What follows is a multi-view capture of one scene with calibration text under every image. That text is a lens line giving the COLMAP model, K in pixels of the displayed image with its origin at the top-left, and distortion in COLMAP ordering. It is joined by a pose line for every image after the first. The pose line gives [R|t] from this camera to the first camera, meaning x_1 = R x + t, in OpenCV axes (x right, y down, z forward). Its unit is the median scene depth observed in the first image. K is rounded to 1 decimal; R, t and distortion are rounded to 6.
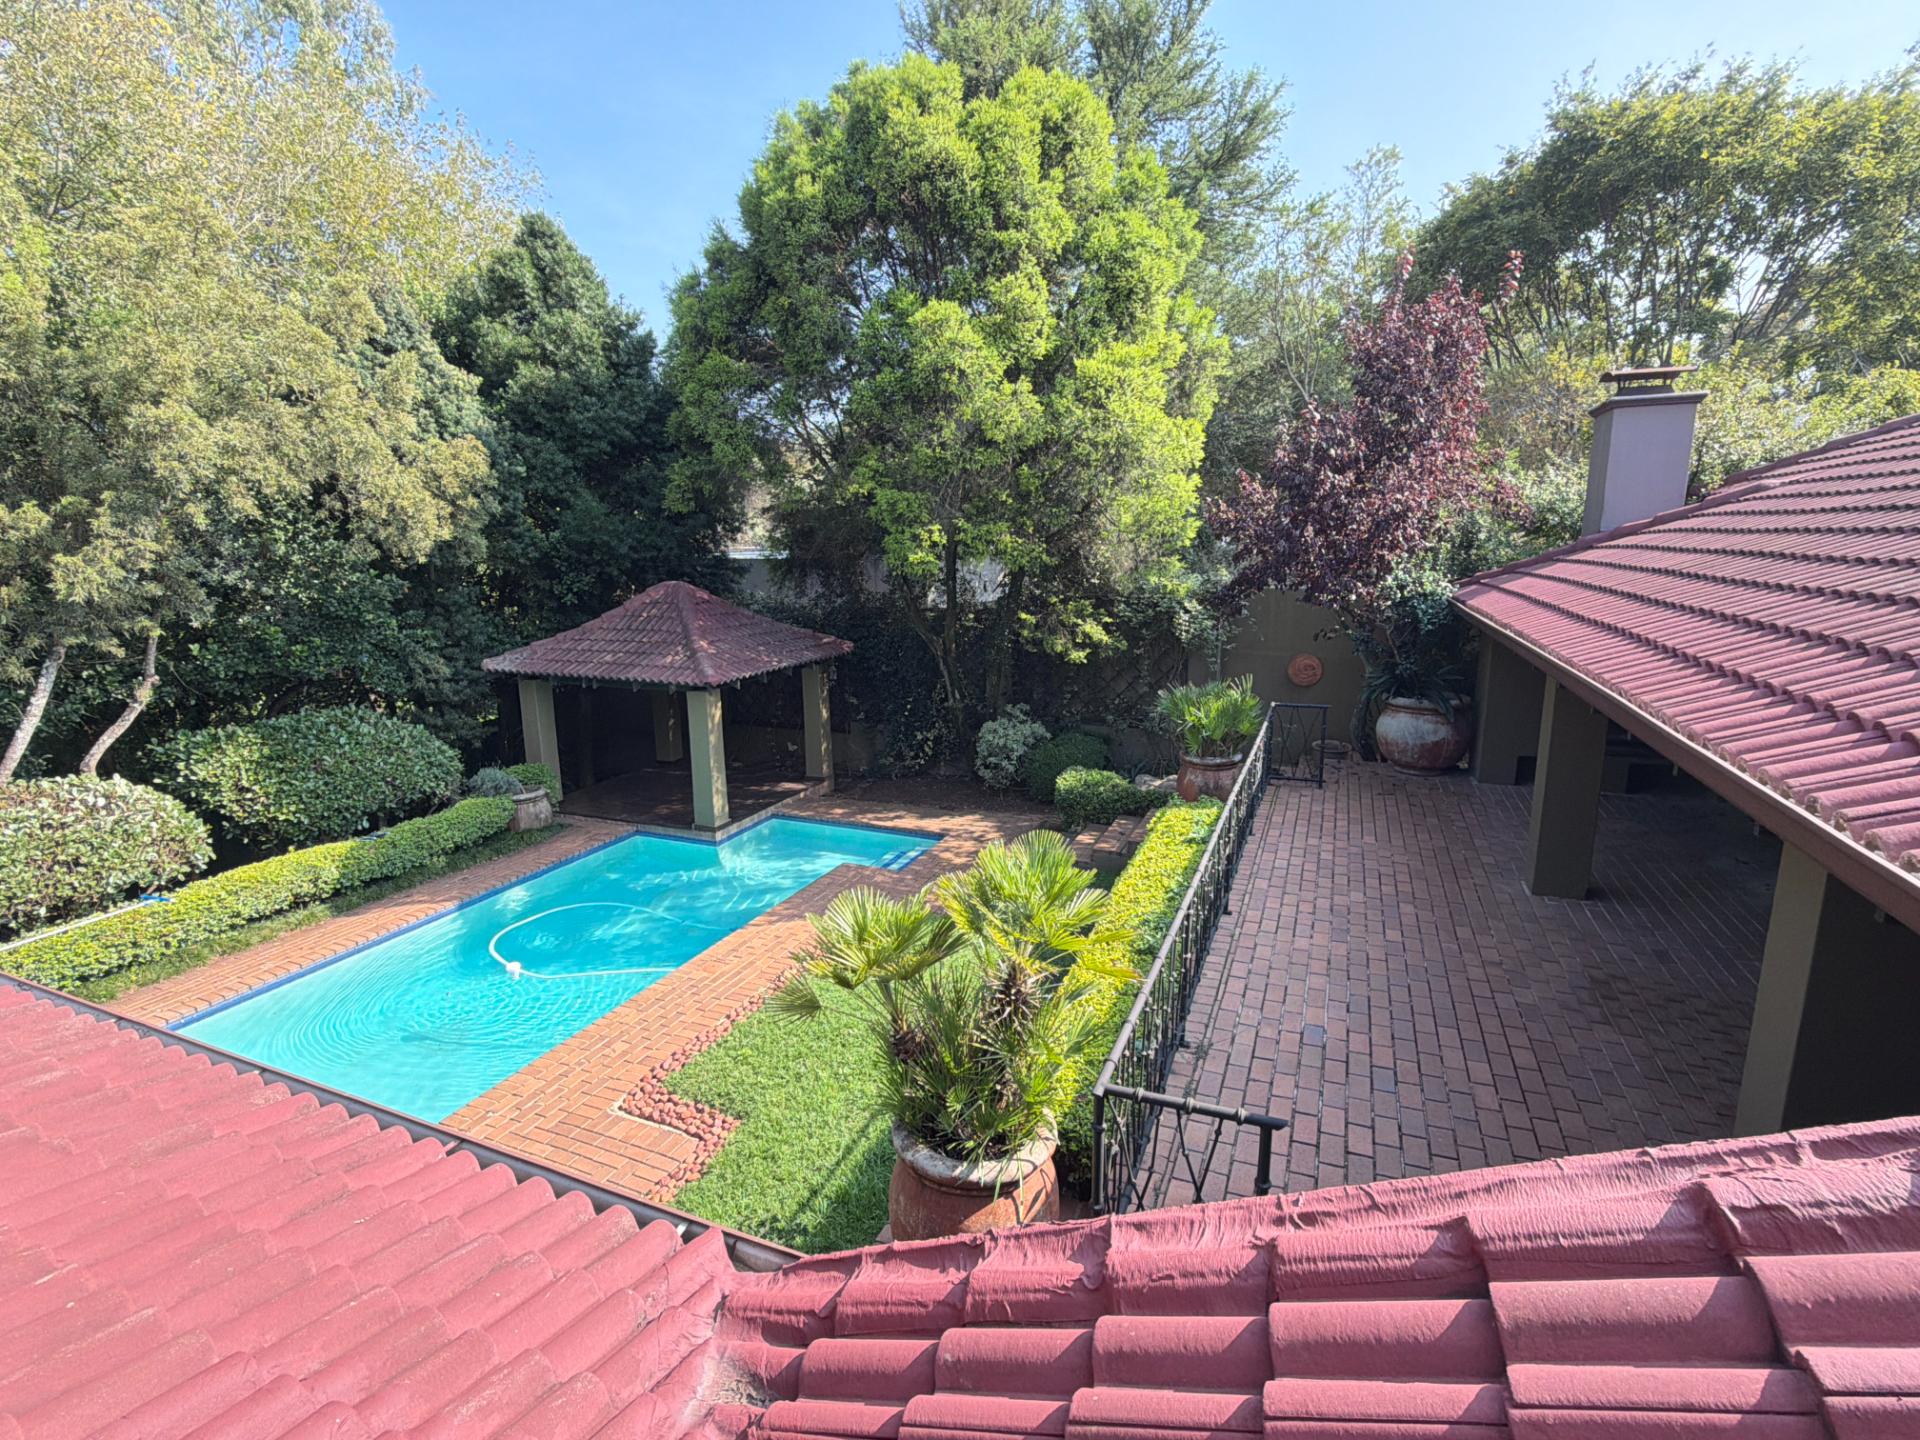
lens RADIAL K [[914.8, 0, 957.8], [0, 914.8, 721.3], [0, 0, 1]] dist [0.000037, 0.000421]
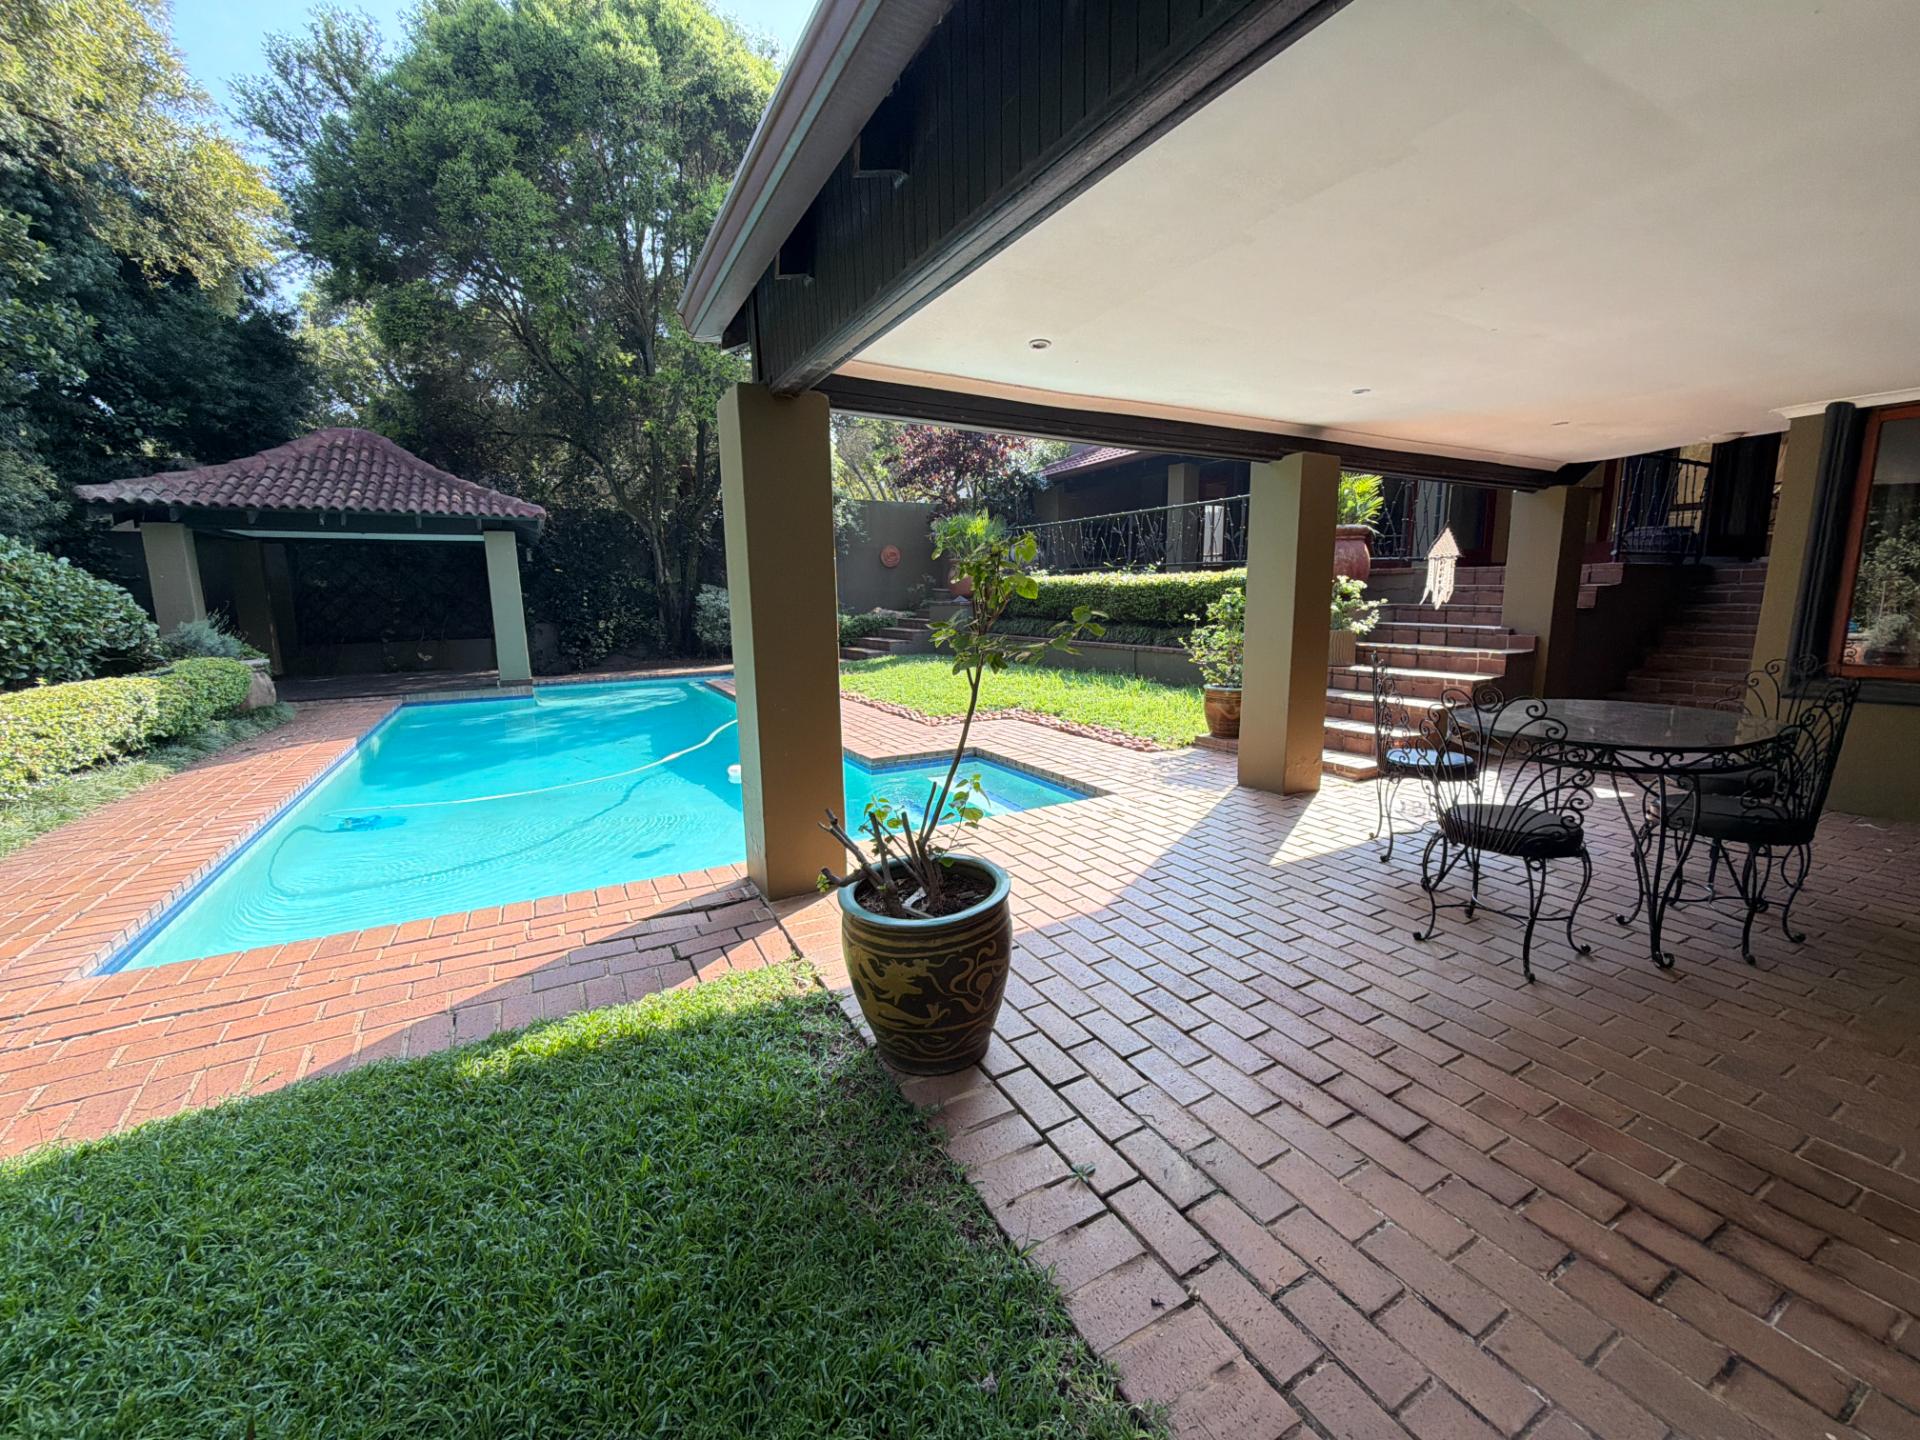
lens RADIAL K [[769.9, 0, 961.4], [0, 769.9, 714.7], [0, 0, 1]] dist [0.001914, -0.000562]
pose [[0.613563, -0.119929, 0.780486, -0.718702], [0.159928, 0.986789, 0.025905, 0.236014], [-0.773281, 0.108927, 0.624637, 0.185151]]
